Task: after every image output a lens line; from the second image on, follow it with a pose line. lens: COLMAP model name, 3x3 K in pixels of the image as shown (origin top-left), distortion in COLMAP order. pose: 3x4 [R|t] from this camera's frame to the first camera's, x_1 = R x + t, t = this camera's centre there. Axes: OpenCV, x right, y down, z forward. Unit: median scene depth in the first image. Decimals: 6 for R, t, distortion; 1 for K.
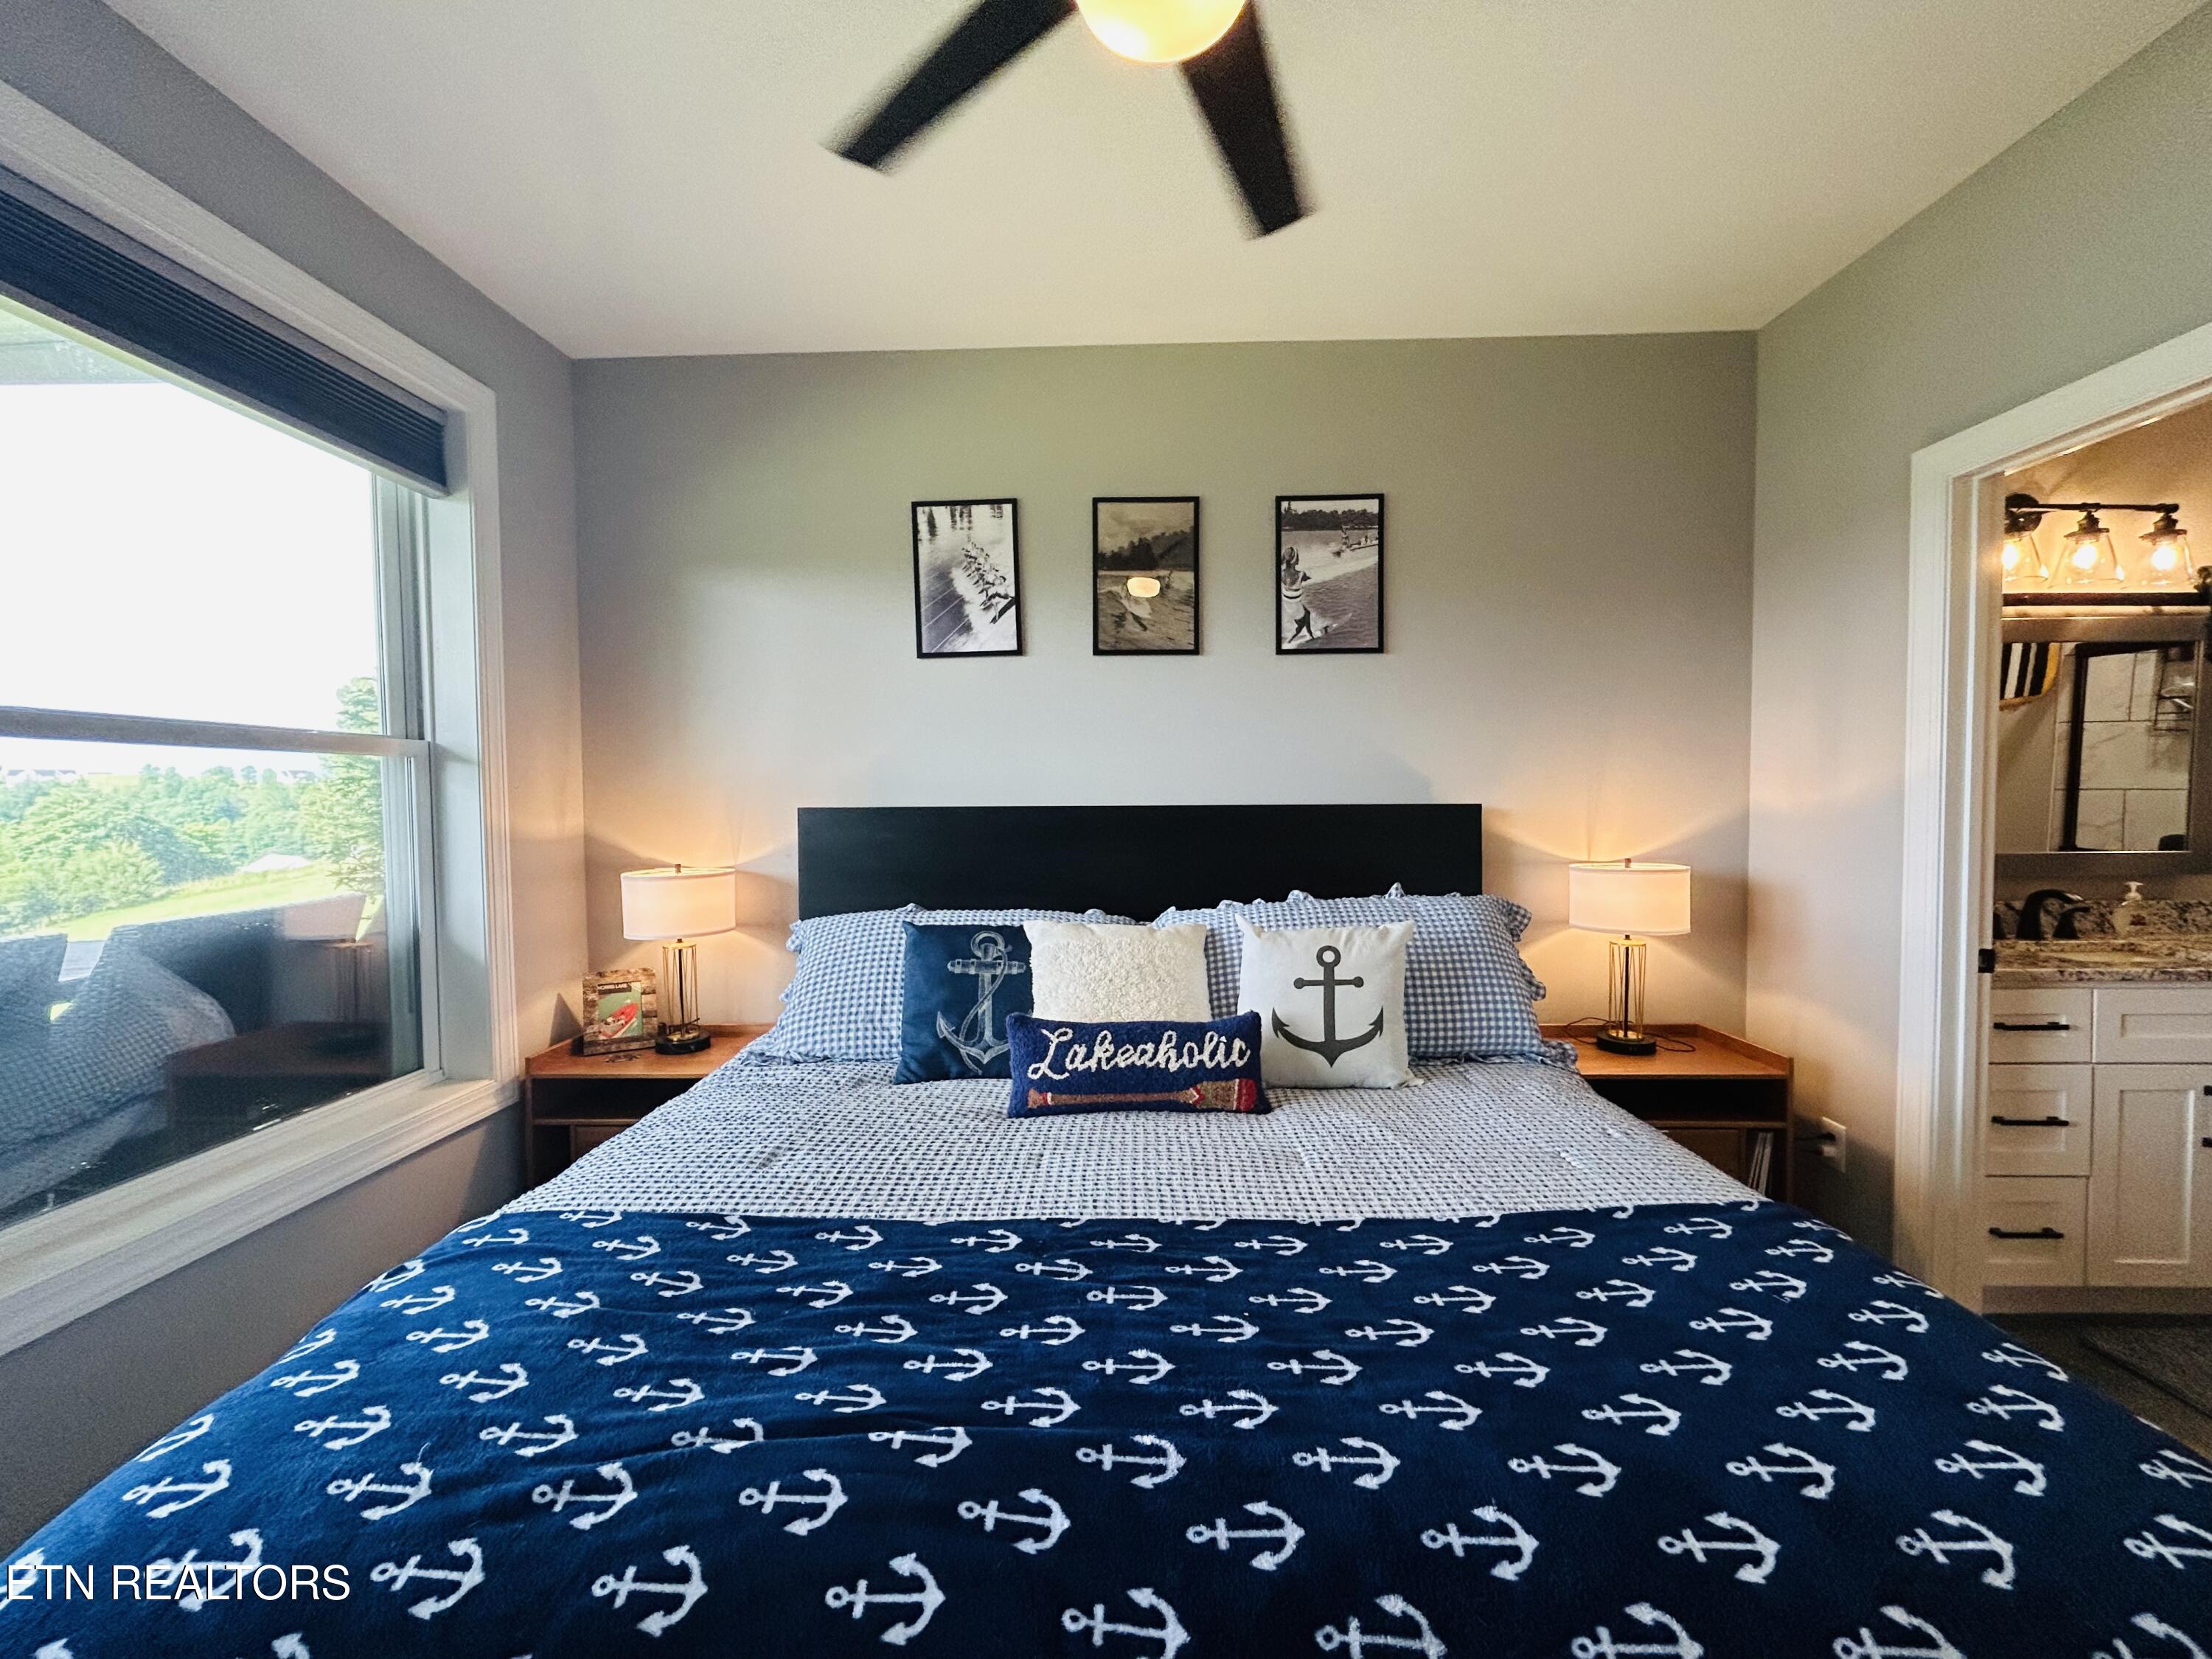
lens RADIAL K [[904.3, 0, 1100.2], [0, 904.3, 835.2], [0, 0, 1]] dist [0.000792, 0.000327]
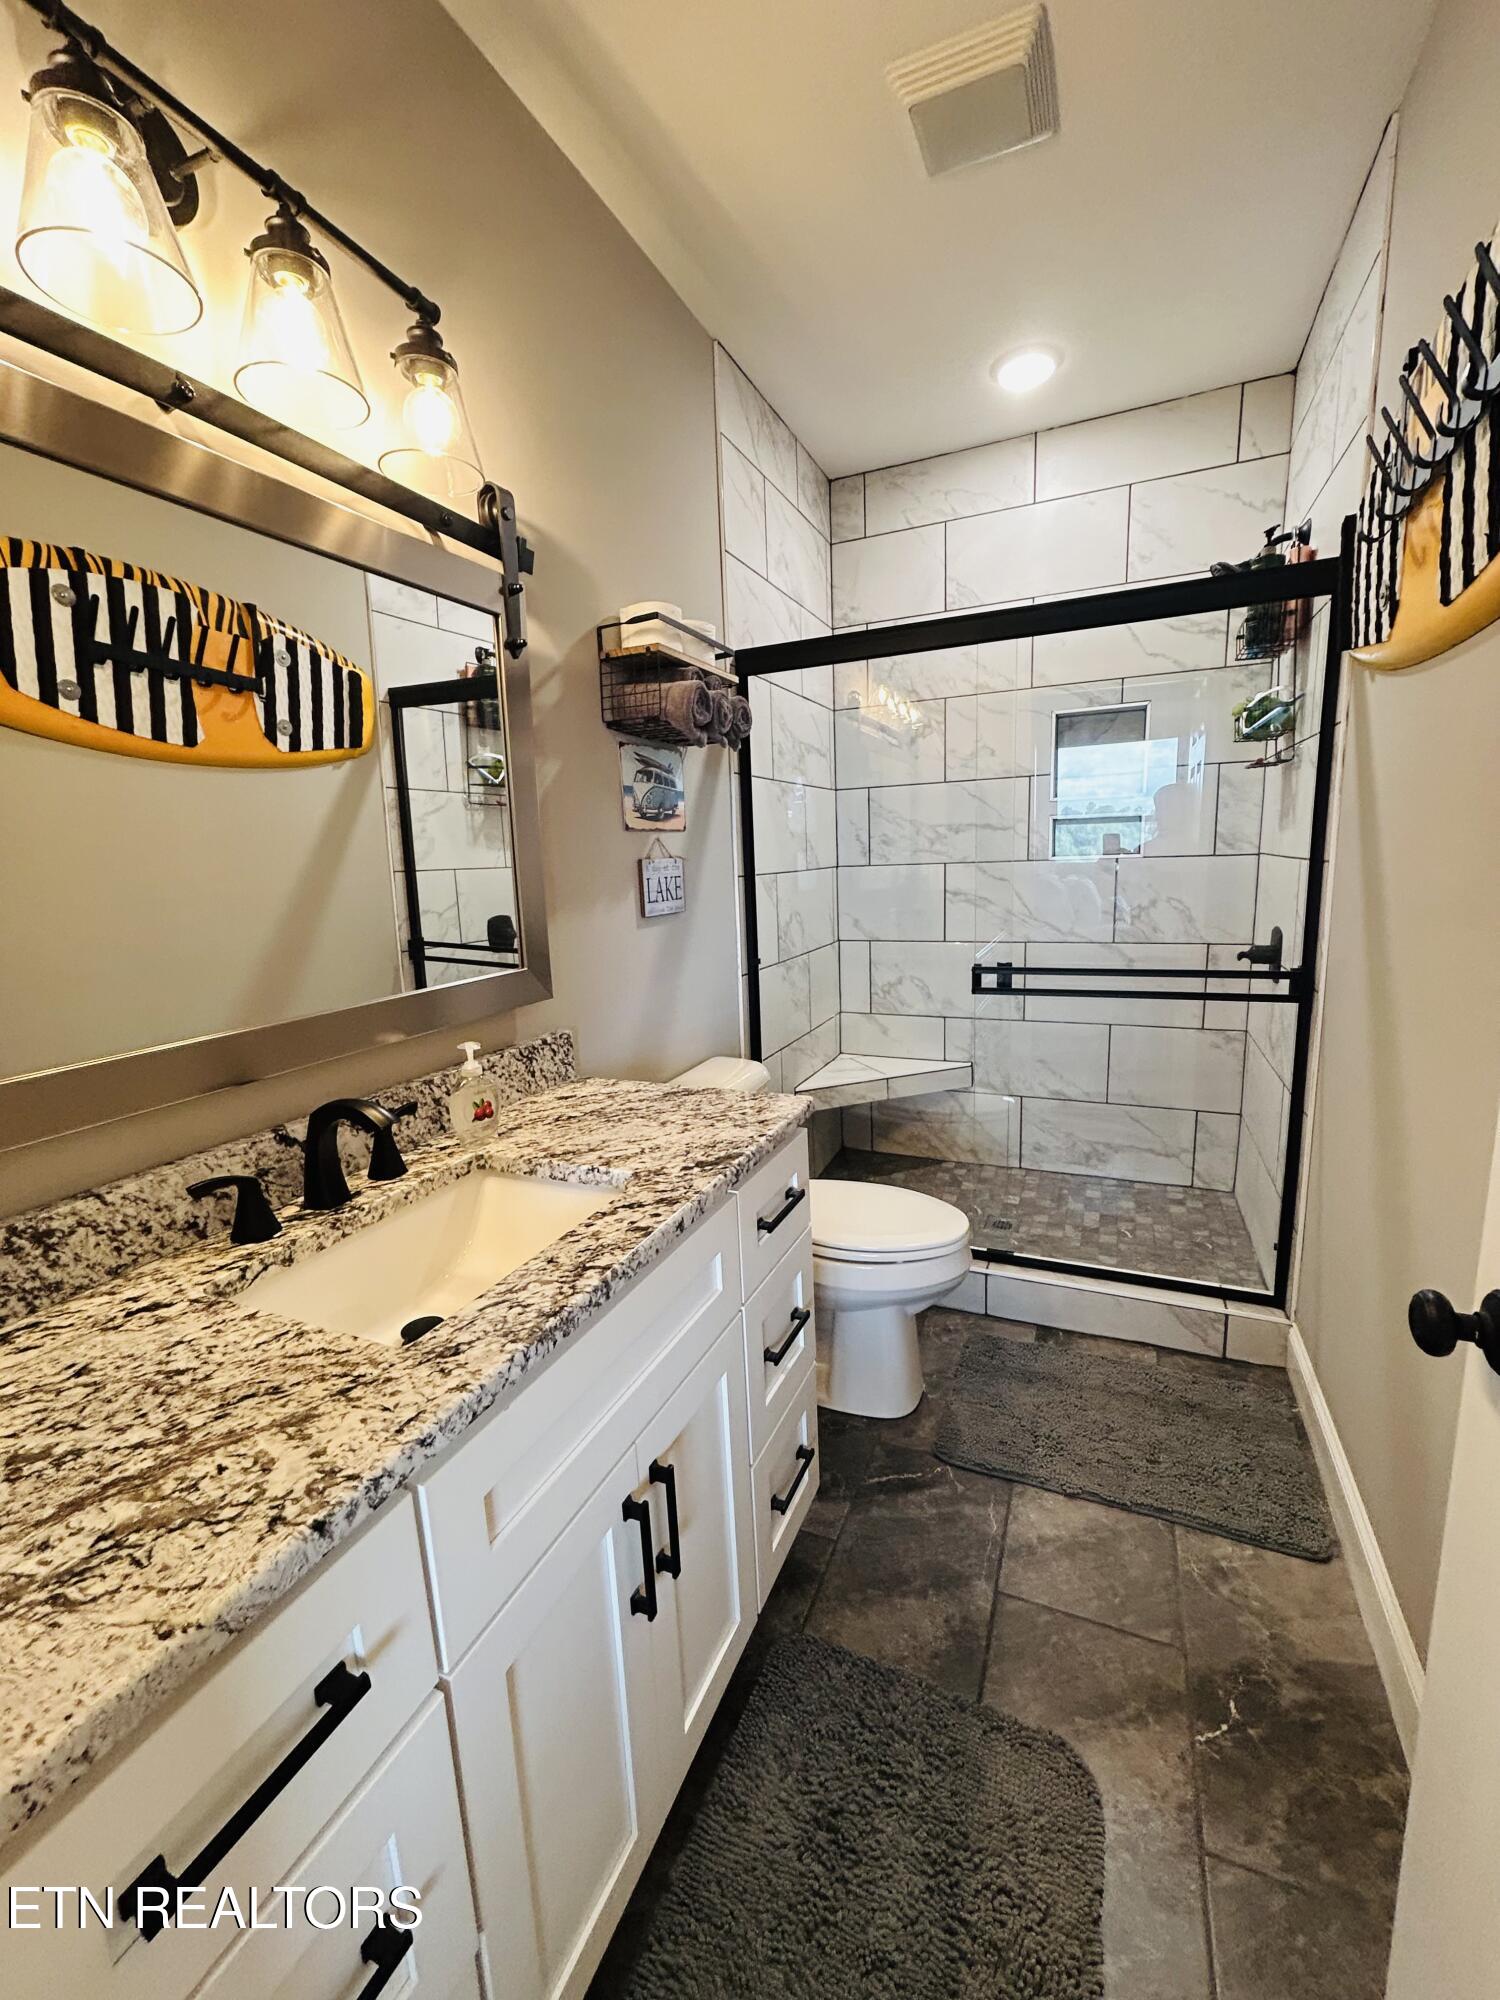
lens RADIAL K [[817.6, 0, 755.3], [0, 817.6, 992.9], [0, 0, 1]] dist [0.000792, 0.000327]
pose [[0.378286, -0.156694, 0.912330, 0.627630], [0.073687, 0.987539, 0.139058, -0.027256], [-0.922751, 0.014623, 0.385118, 0.535968]]
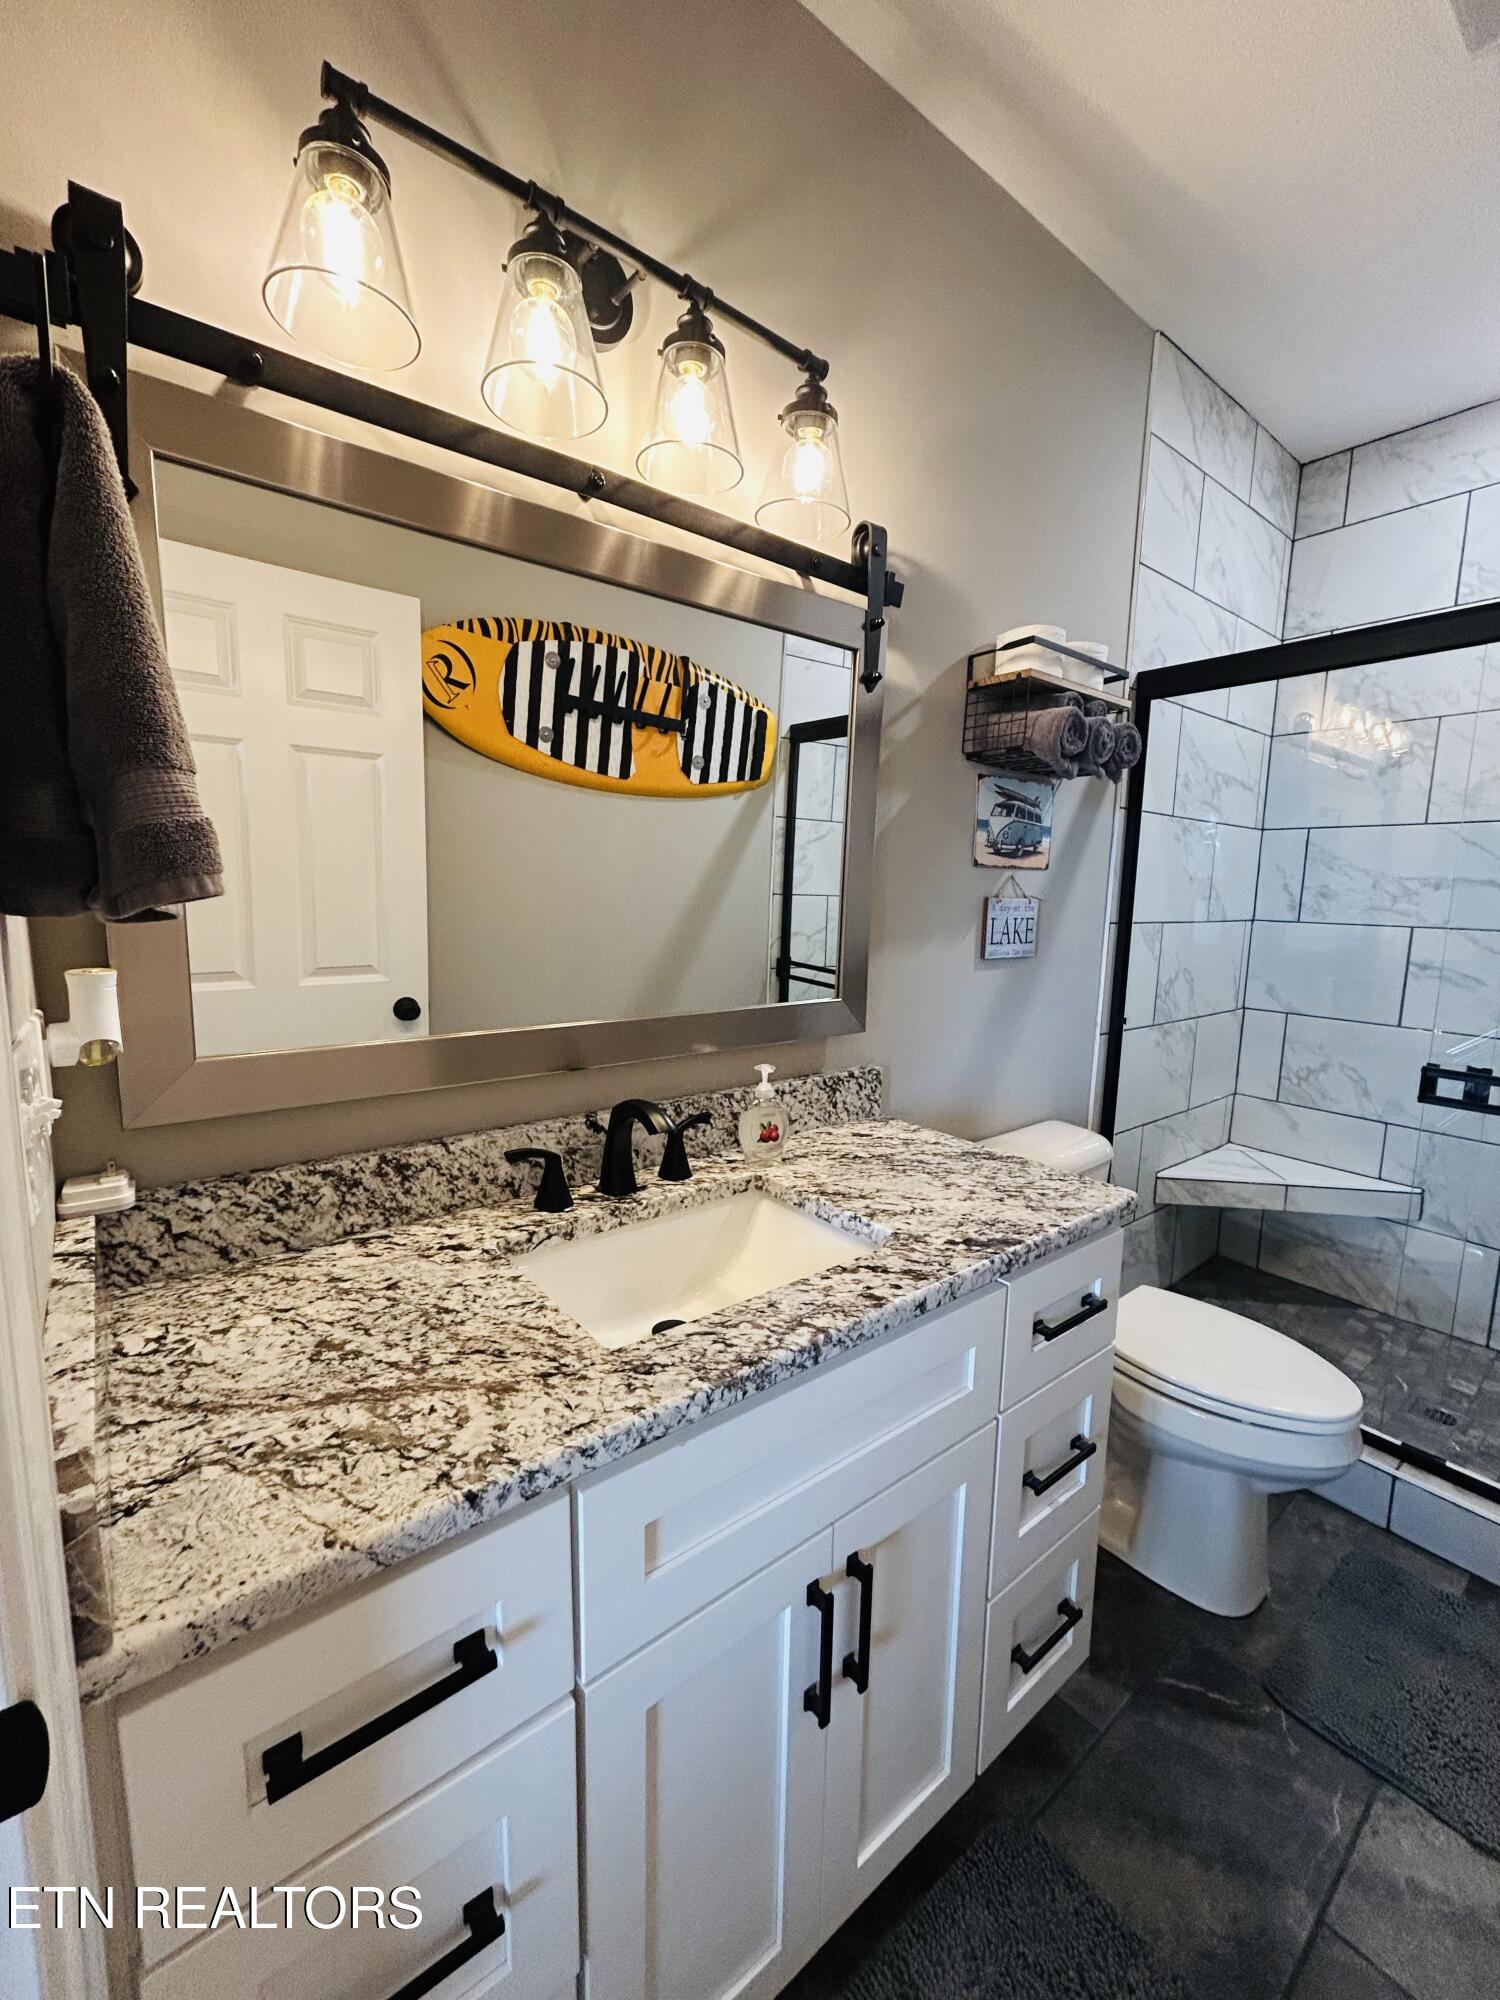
lens RADIAL K [[817.6, 0, 748.7], [0, 817.6, 994.1], [0, 0, 1]] dist [0.000792, 0.000327]
pose [[0.765214, -0.052879, 0.641601, 0.668302], [-0.005559, 0.996041, 0.088721, -0.029779], [-0.643752, -0.071458, 0.761890, 0.514639]]
